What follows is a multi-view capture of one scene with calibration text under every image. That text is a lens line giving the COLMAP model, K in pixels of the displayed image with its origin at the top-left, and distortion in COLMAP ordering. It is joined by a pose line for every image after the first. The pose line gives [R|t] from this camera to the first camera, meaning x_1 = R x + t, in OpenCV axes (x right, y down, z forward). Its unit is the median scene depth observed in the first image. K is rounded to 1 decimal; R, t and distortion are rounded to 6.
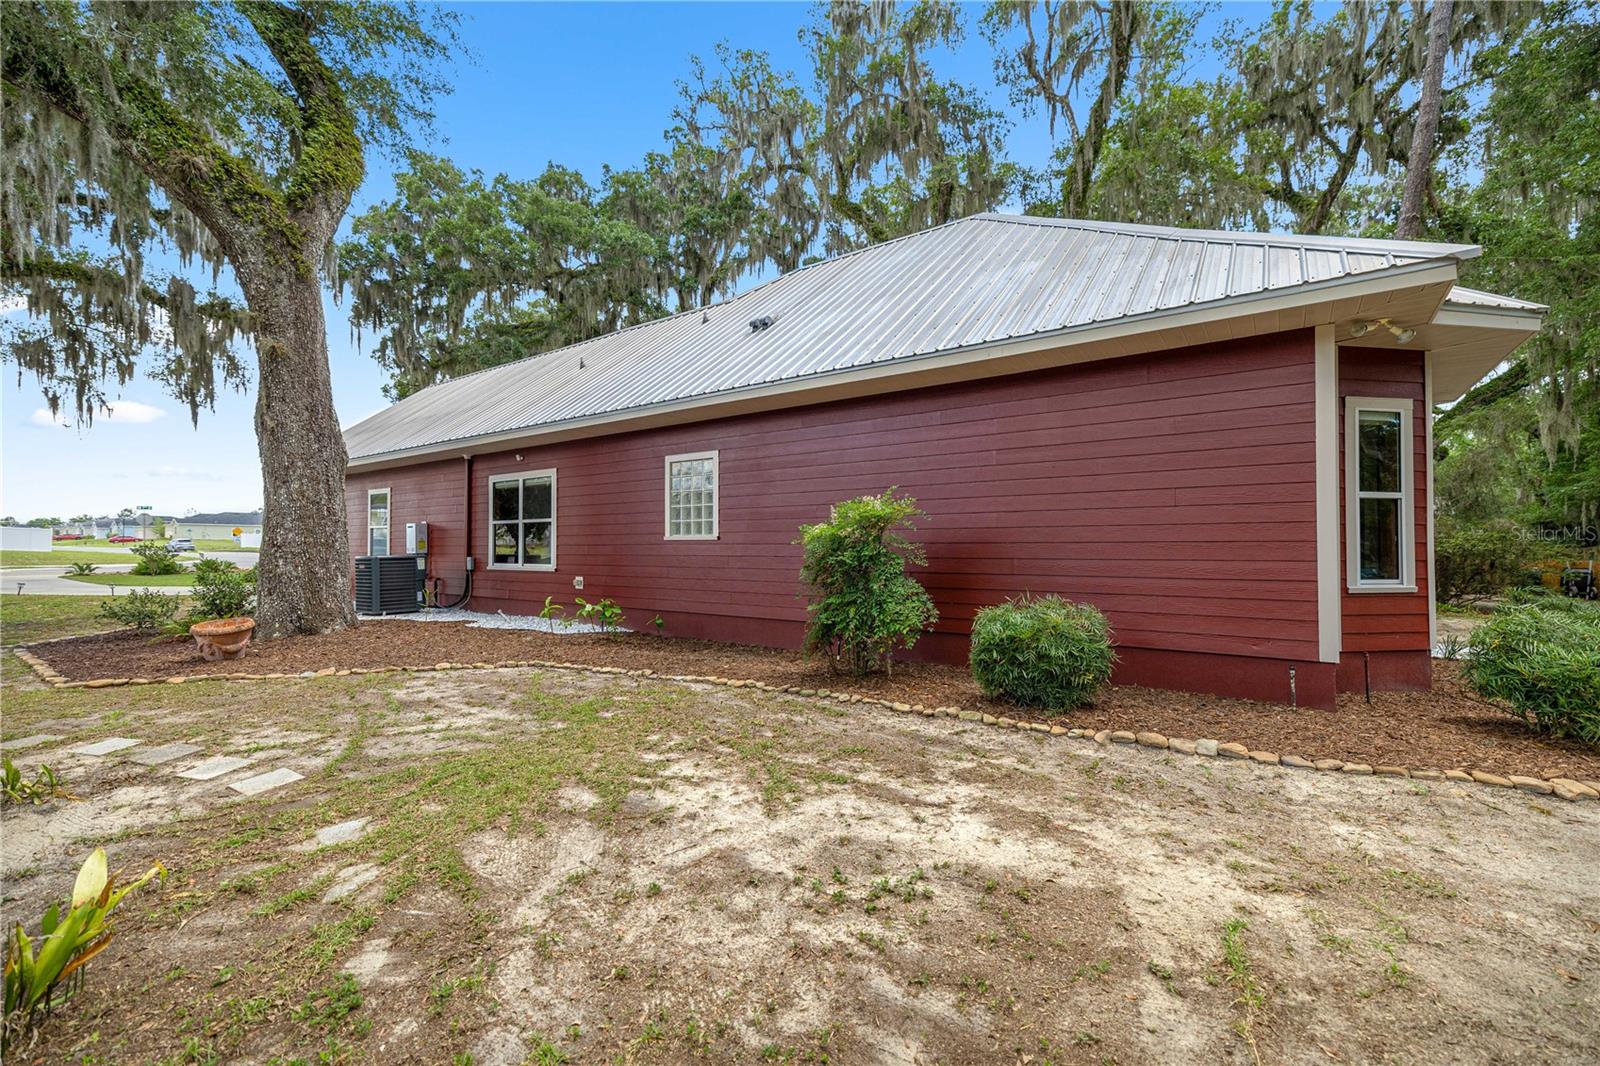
lens RADIAL K [[678.2, 0, 795.7], [0, 678.2, 535.4], [0, 0, 1]] dist [0.004136, -0.000149]
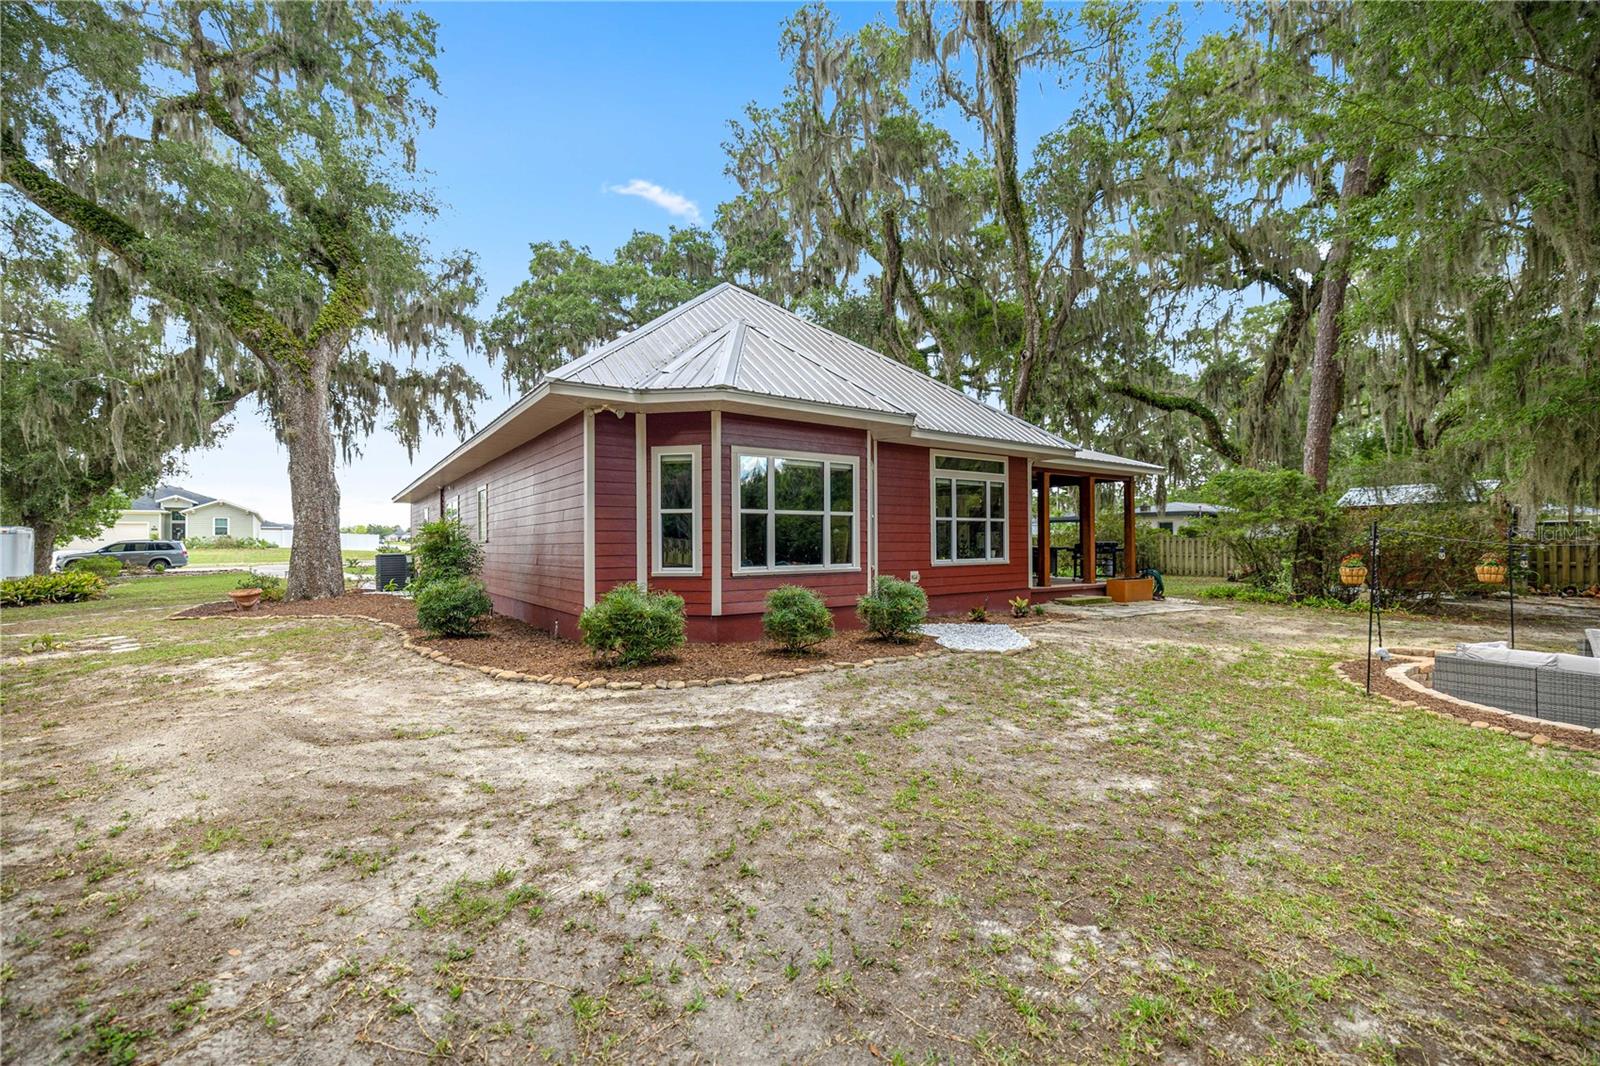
lens RADIAL K [[678.2, 0, 792.8], [0, 678.2, 538.2], [0, 0, 1]] dist [0.004136, -0.000149]
pose [[0.942367, -0.011952, -0.334368, 0.375560], [0.015657, 0.999842, 0.008387, -0.001929], [0.334215, -0.013139, 0.942405, -0.076400]]
